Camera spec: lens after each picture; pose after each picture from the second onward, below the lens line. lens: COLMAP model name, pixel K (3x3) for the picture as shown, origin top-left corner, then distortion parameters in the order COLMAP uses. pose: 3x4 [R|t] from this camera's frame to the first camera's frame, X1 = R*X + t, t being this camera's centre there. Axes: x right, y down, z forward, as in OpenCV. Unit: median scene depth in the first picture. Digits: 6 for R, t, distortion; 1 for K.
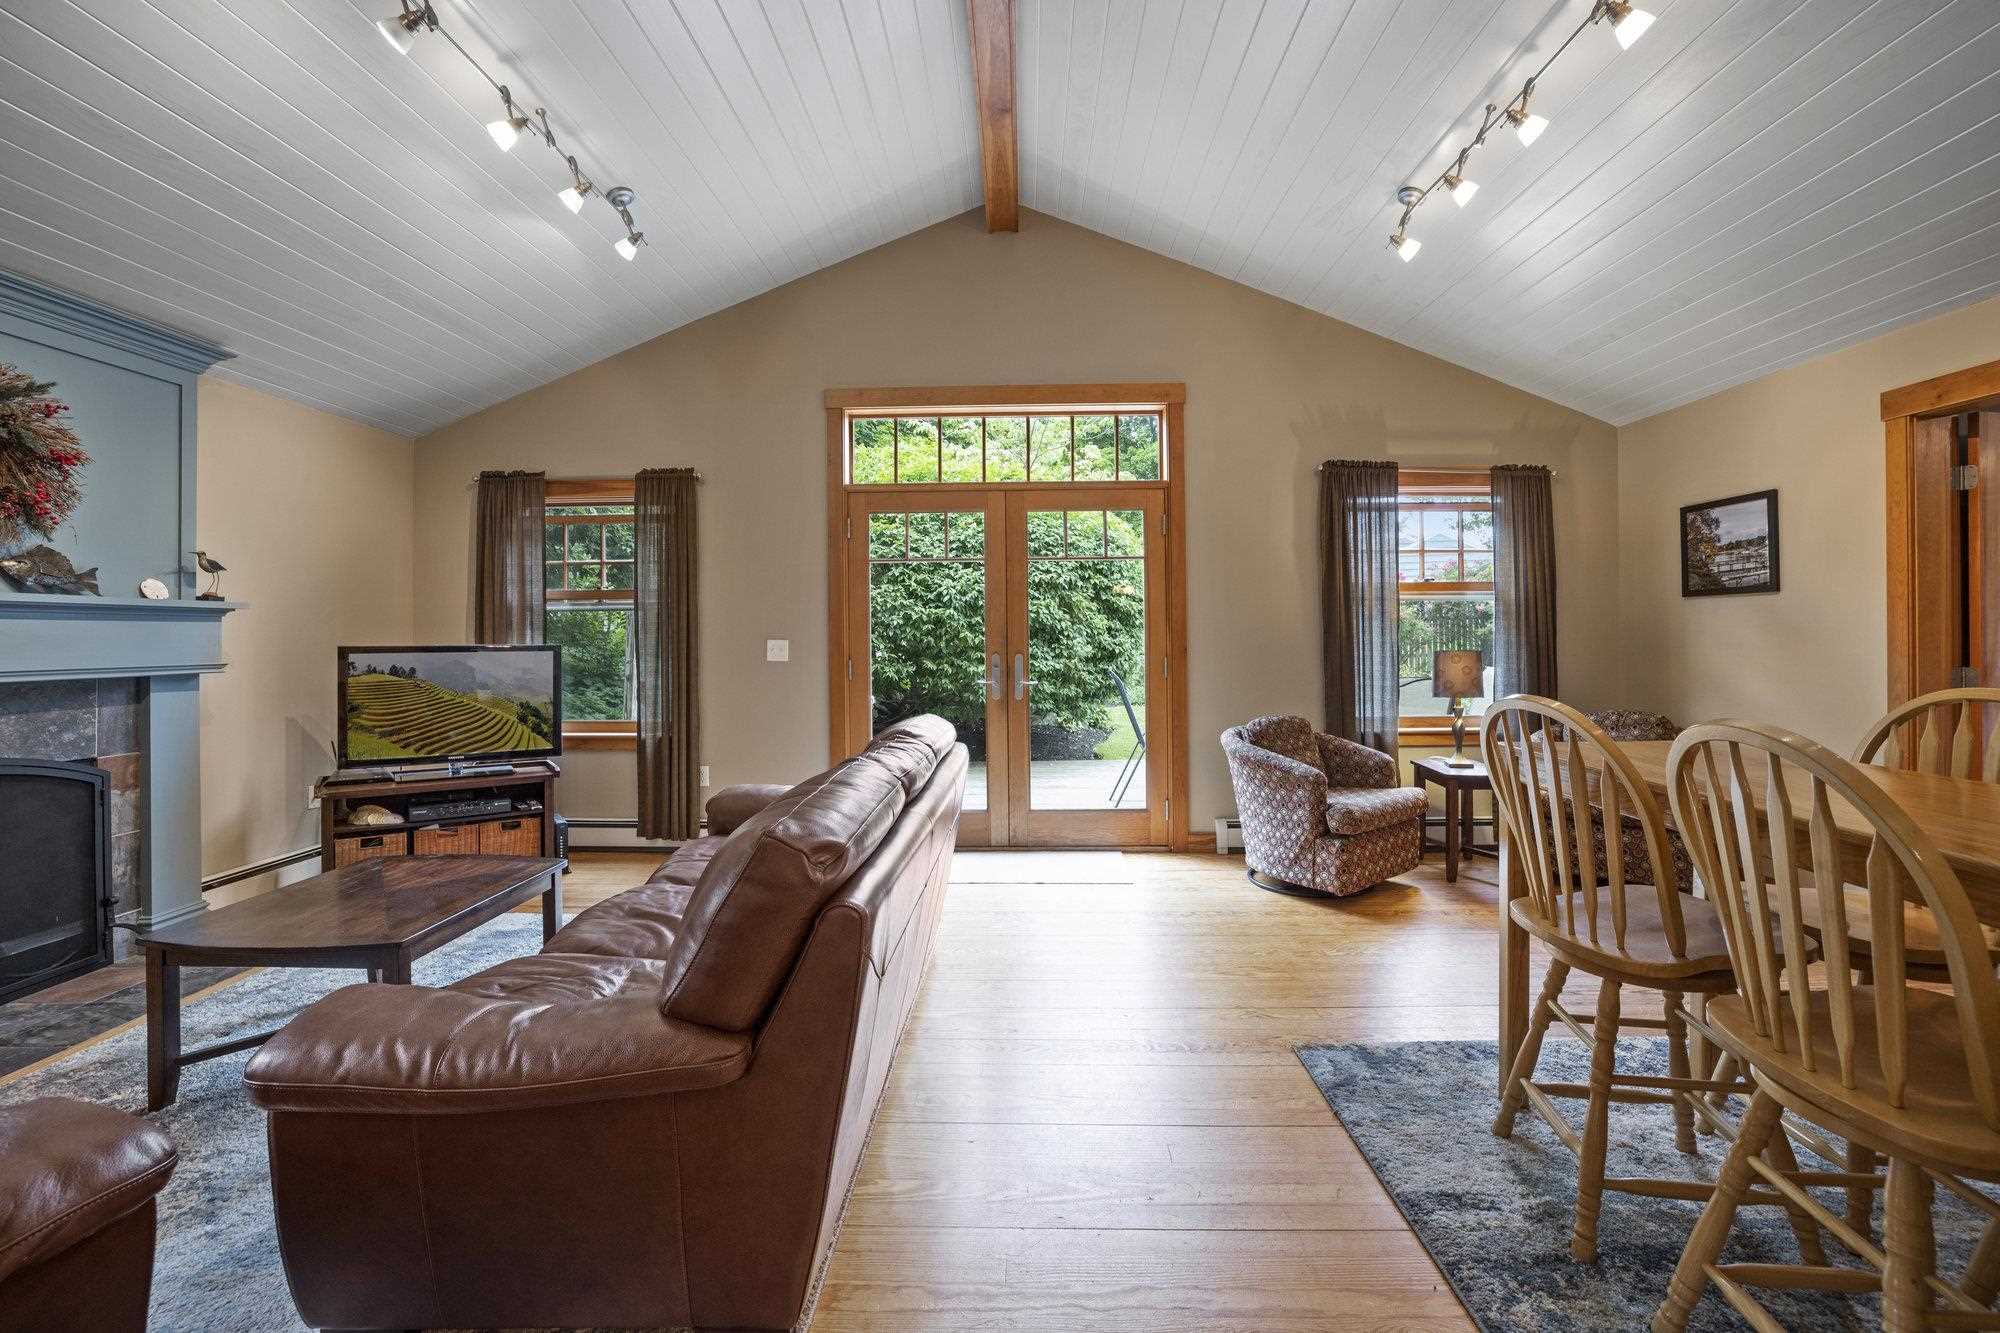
lens RADIAL K [[872.1, 0, 1006.4], [0, 872.1, 633.6], [0, 0, 1]] dist [-0.043043, 0.014237]
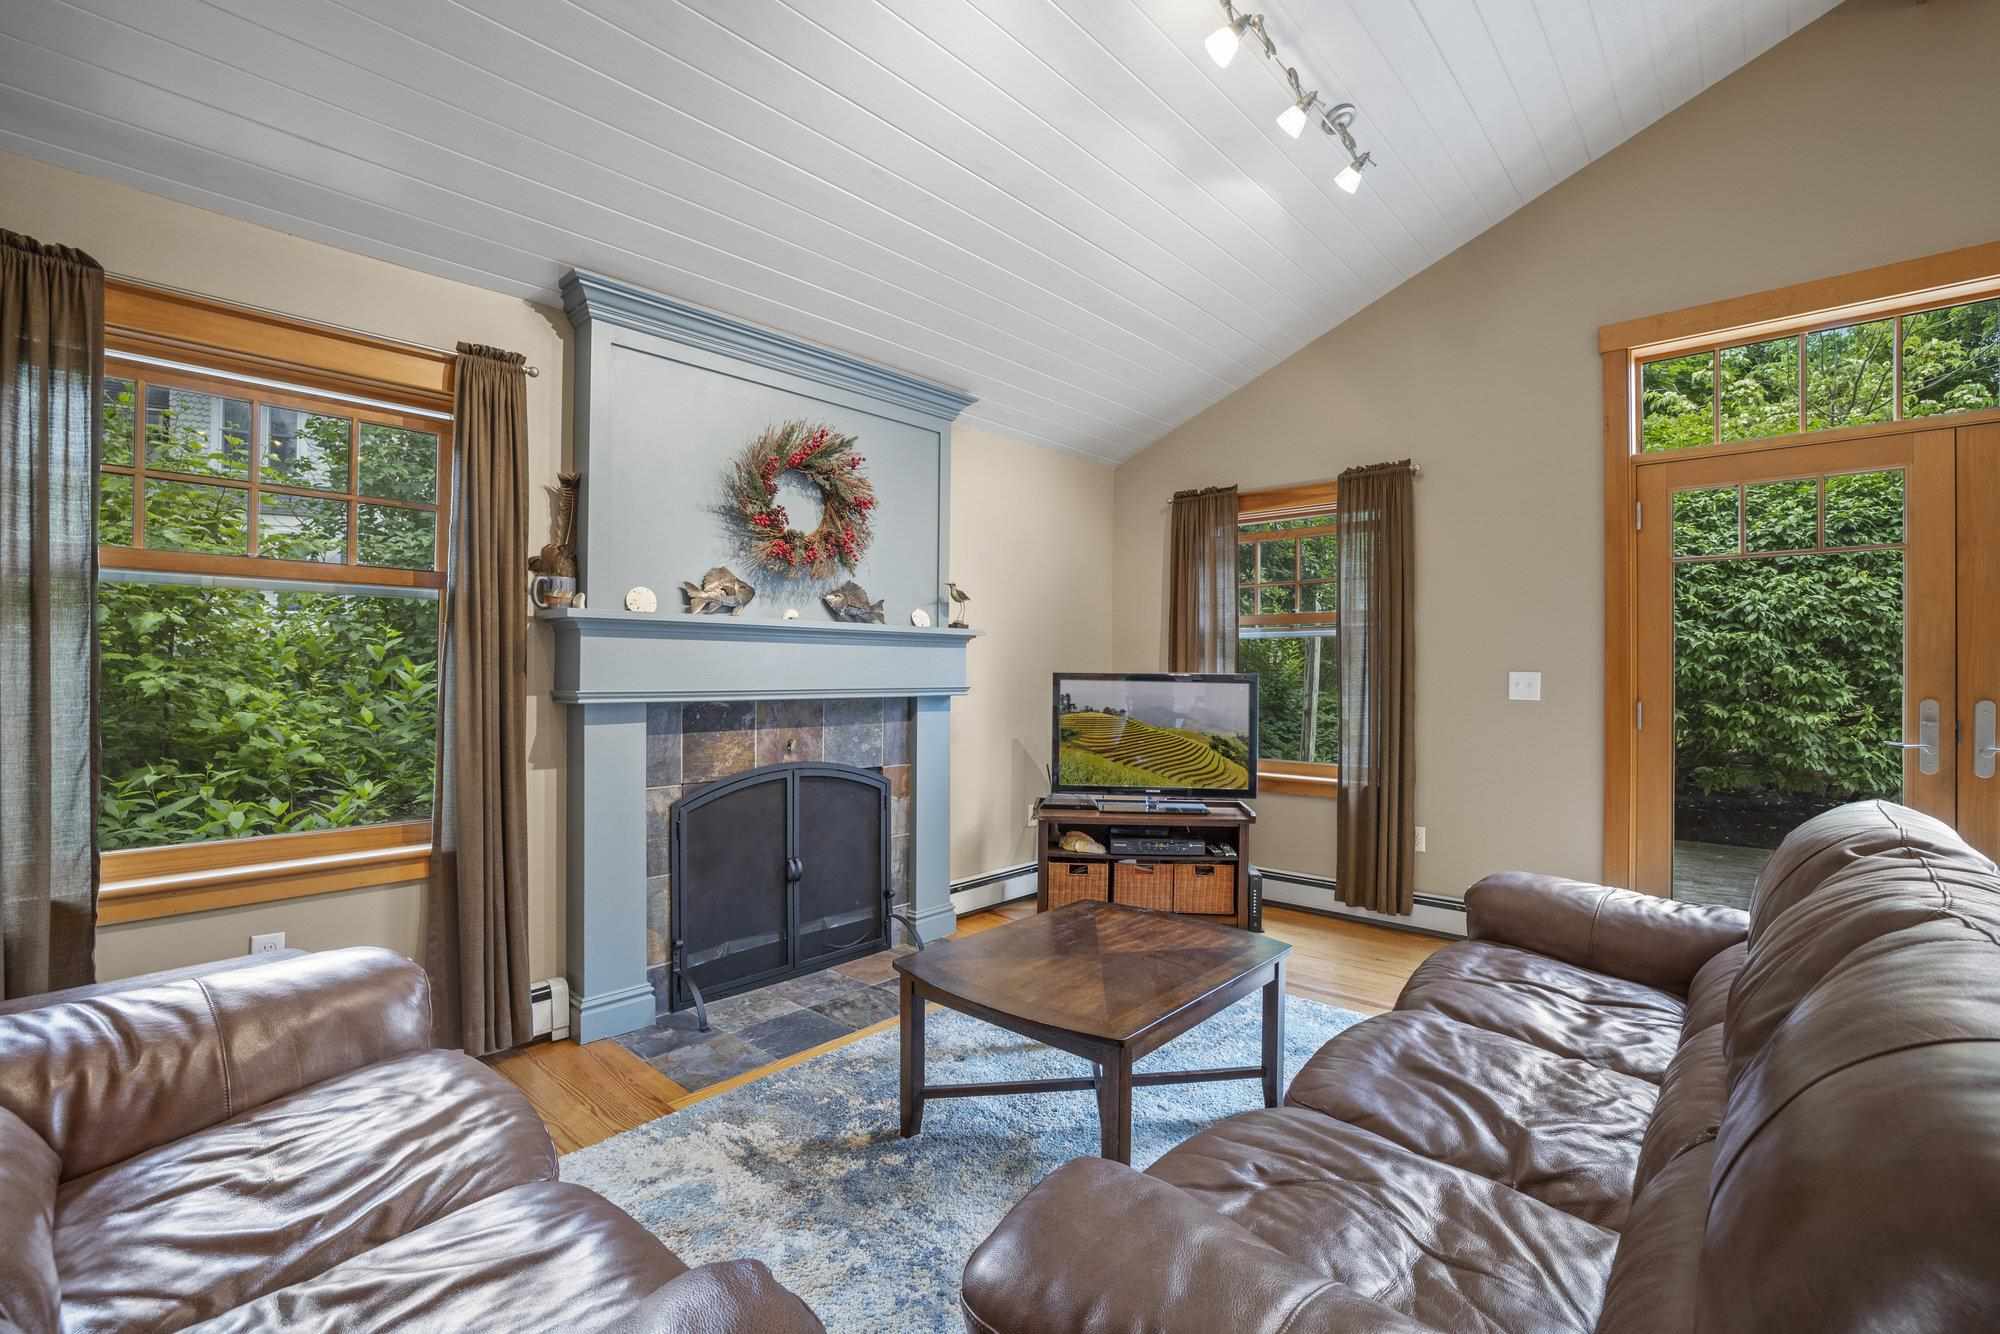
lens RADIAL K [[872.1, 0, 1006.2], [0, 872.1, 671.5], [0, 0, 1]] dist [-0.043043, 0.014237]
pose [[0.759266, 0.011973, -0.650671, -0.145650], [-0.008940, 0.999928, 0.007967, 0.005813], [0.650719, -0.000232, 0.759318, 0.168987]]
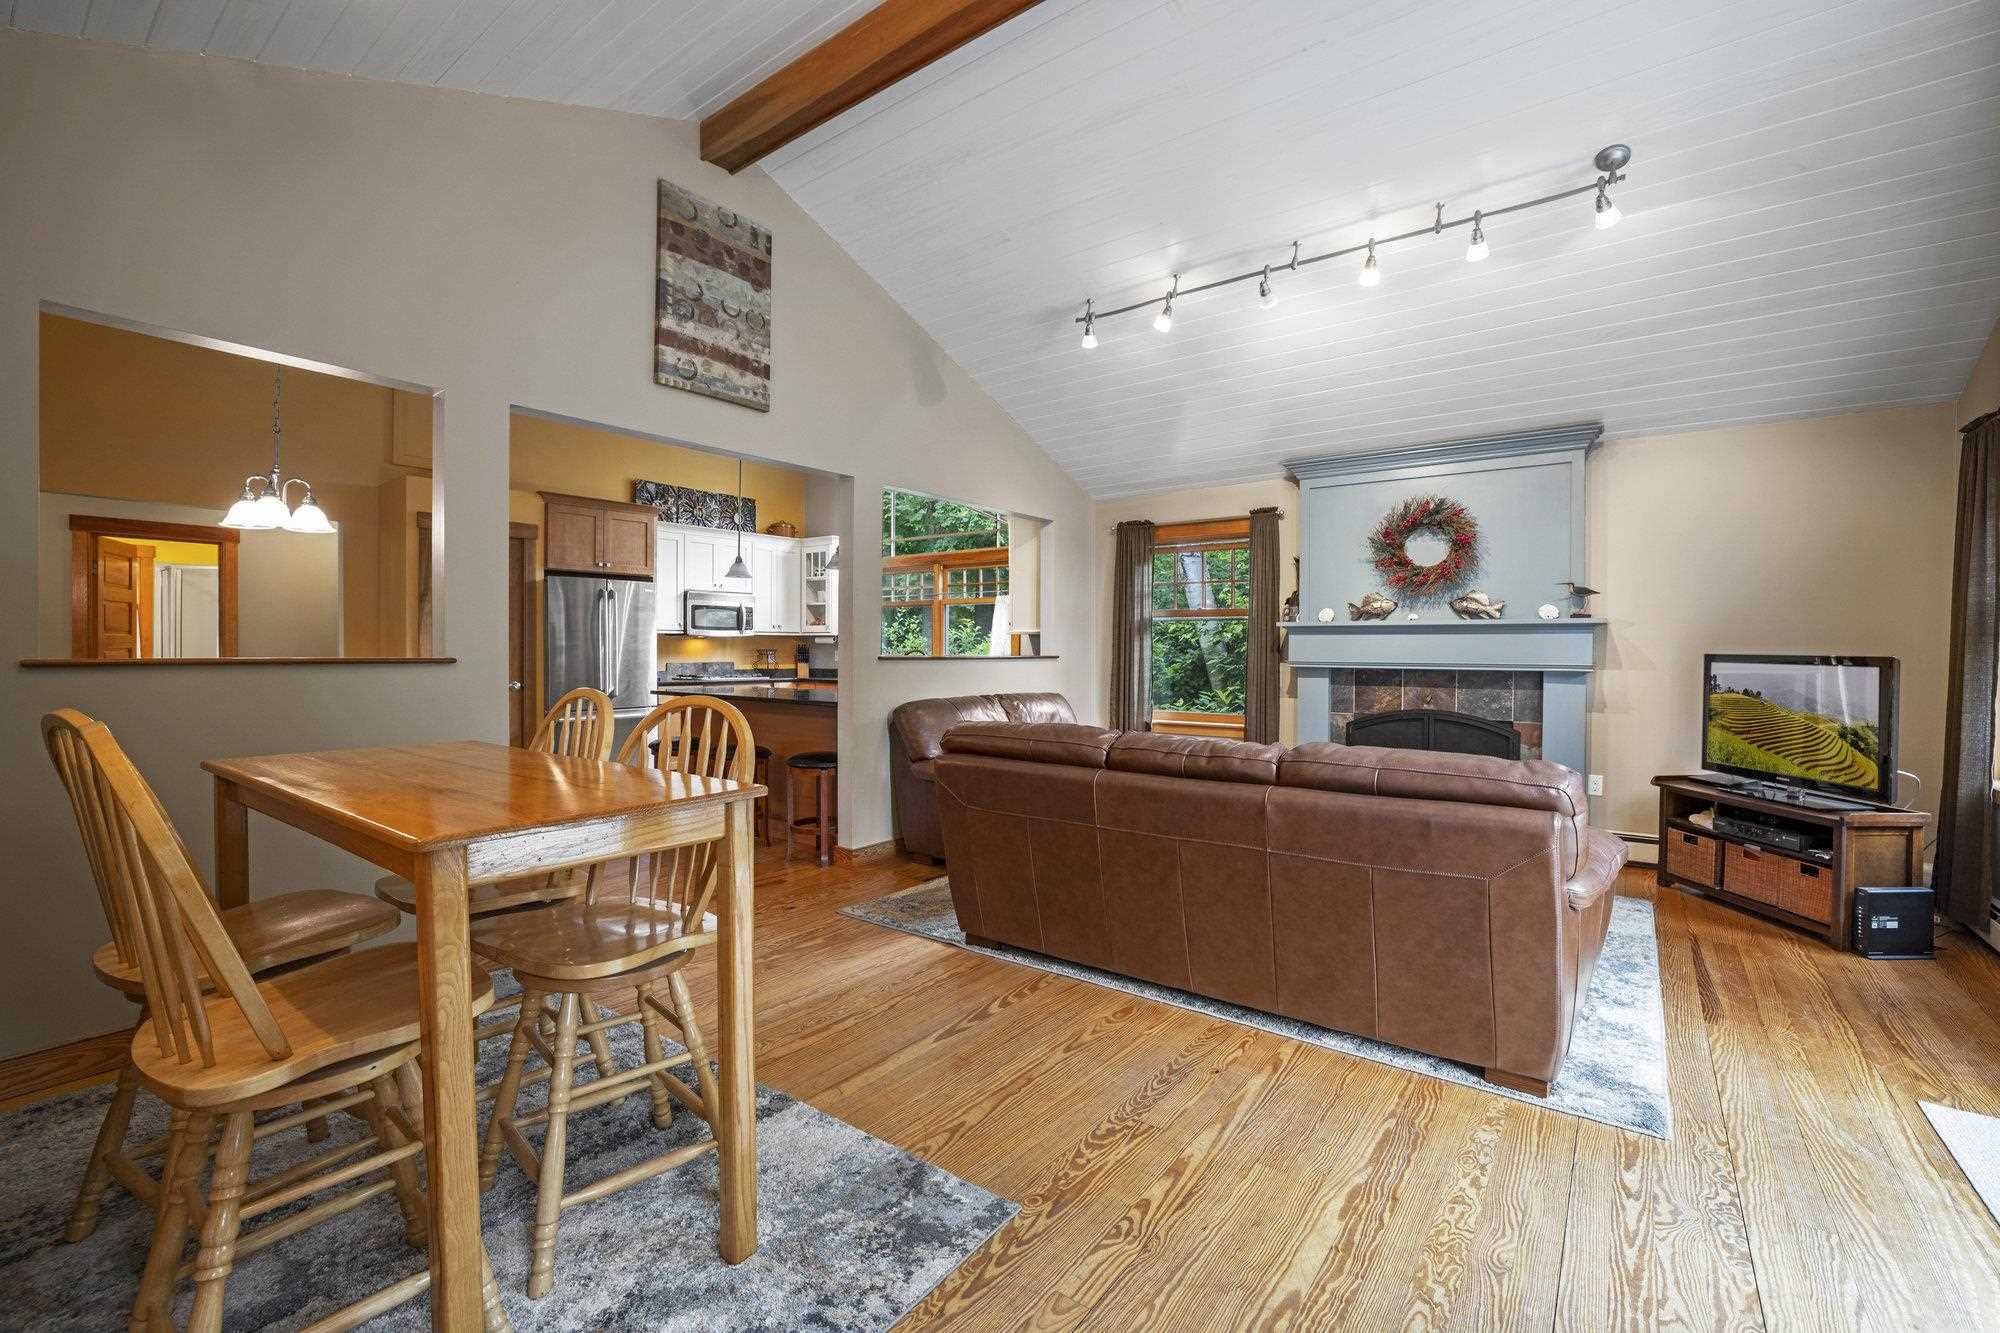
lens RADIAL K [[872.1, 0, 997.8], [0, 872.1, 655.1], [0, 0, 1]] dist [-0.043043, 0.014237]
pose [[-0.583982, 0.013215, -0.811659, 0.599037], [0.002979, 0.999896, 0.014137, -0.001625], [0.811761, 0.005838, -0.583960, 0.898249]]
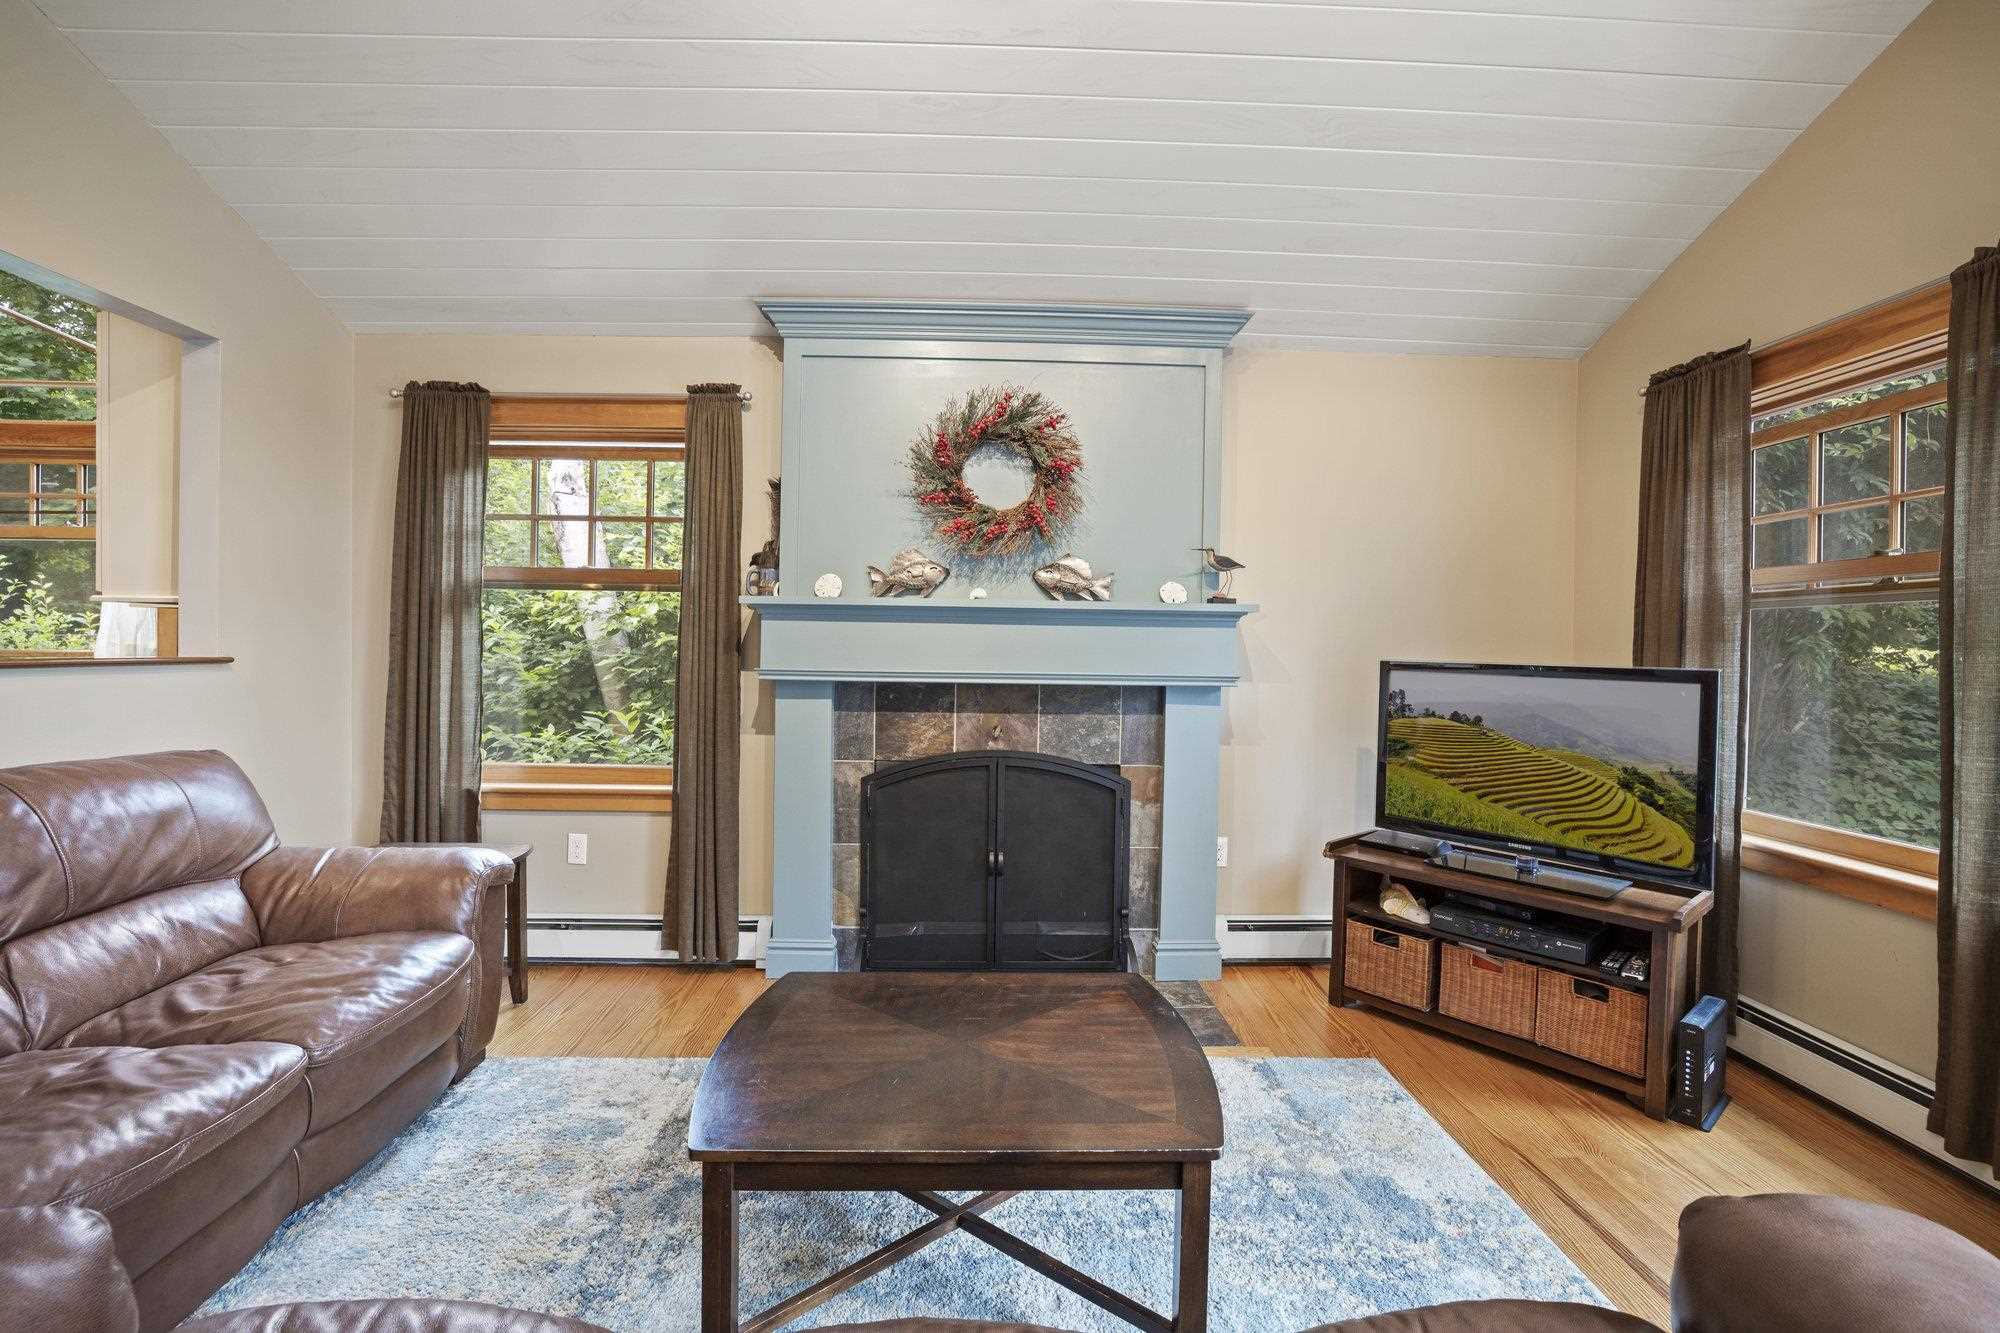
lens RADIAL K [[872.1, 0, 1012.2], [0, 872.1, 647.8], [0, 0, 1]] dist [-0.043043, 0.014237]
pose [[0.062701, 0.013635, -0.997939, -0.053023], [-0.012858, 0.999835, 0.012853, -0.001467], [0.997950, 0.012026, 0.062866, 0.628923]]
